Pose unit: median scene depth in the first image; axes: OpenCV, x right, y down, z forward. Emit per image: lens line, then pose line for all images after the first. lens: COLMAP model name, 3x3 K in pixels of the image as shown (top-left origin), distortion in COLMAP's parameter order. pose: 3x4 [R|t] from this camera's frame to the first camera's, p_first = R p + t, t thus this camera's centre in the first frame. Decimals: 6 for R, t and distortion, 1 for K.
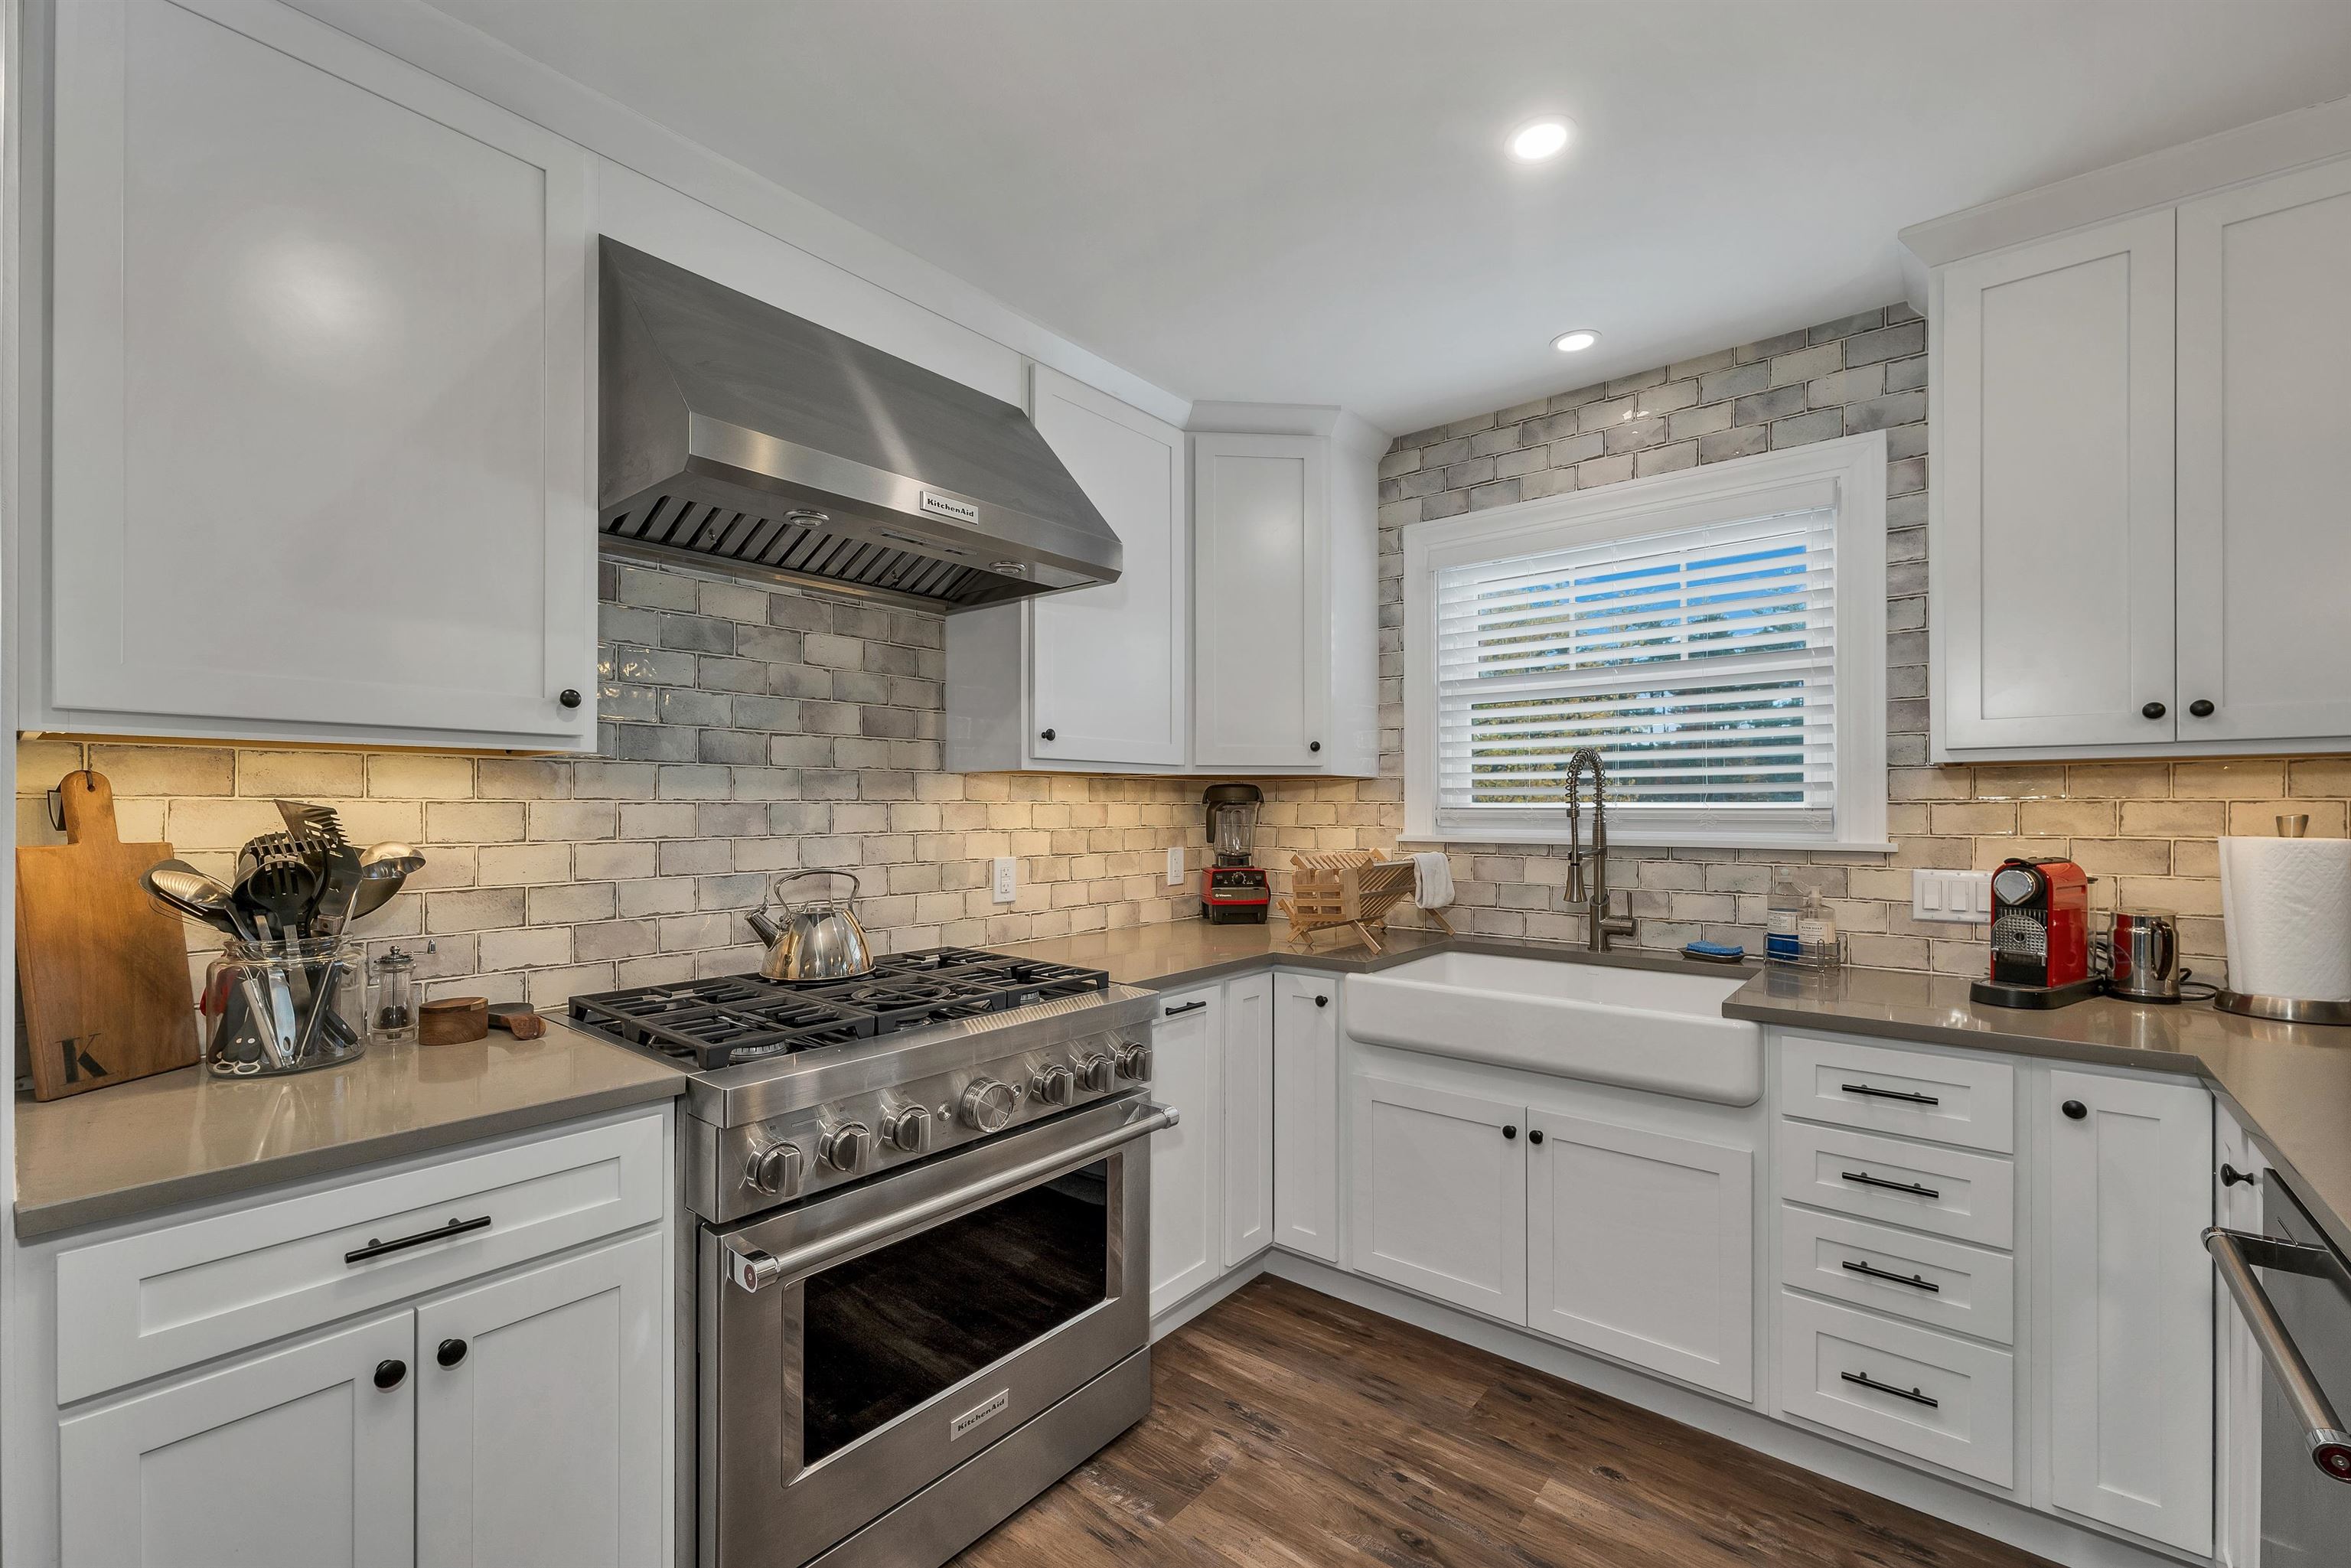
lens RADIAL K [[975.7, 0, 1175.0], [0, 975.7, 795.9], [0, 0, 1]] dist [-0.001475, -0.000143]
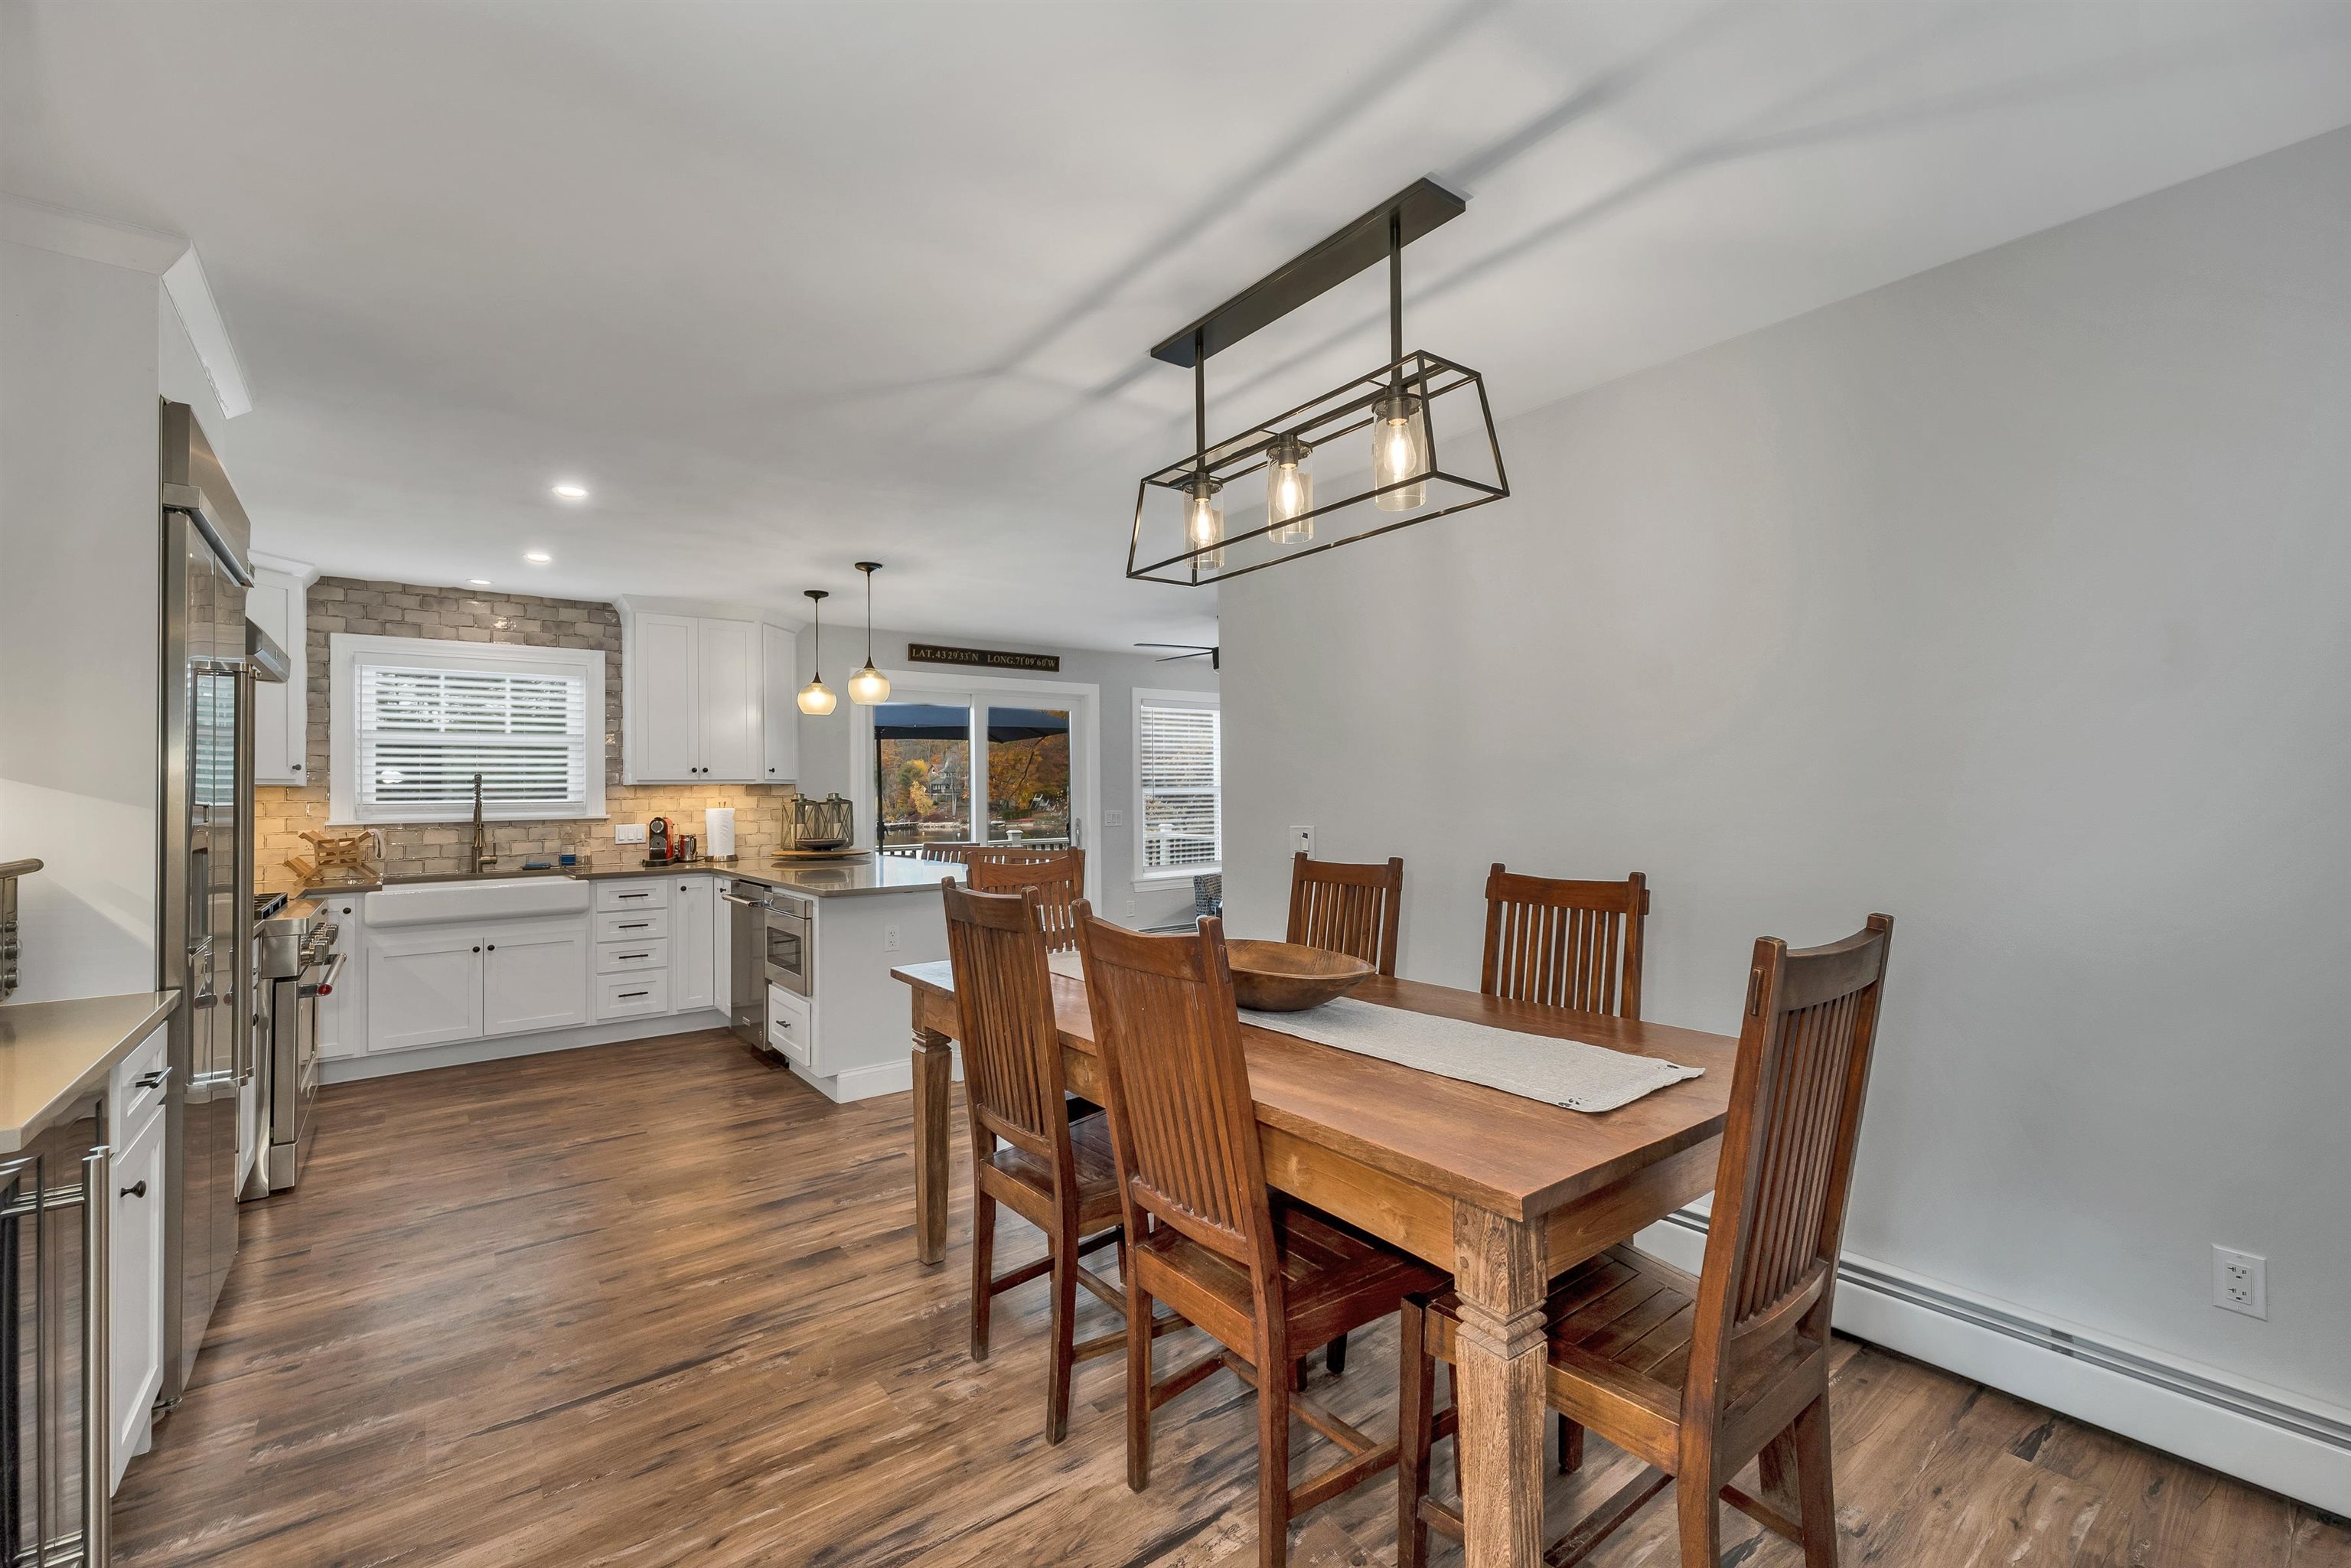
lens RADIAL K [[975.7, 0, 1175.0], [0, 975.7, 795.9], [0, 0, 1]] dist [-0.001475, -0.000143]
pose [[0.222553, -0.006437, 0.974899, -1.344123], [-0.001150, 0.999976, 0.006865, -0.019506], [-0.974920, -0.002649, 0.222540, -0.957369]]
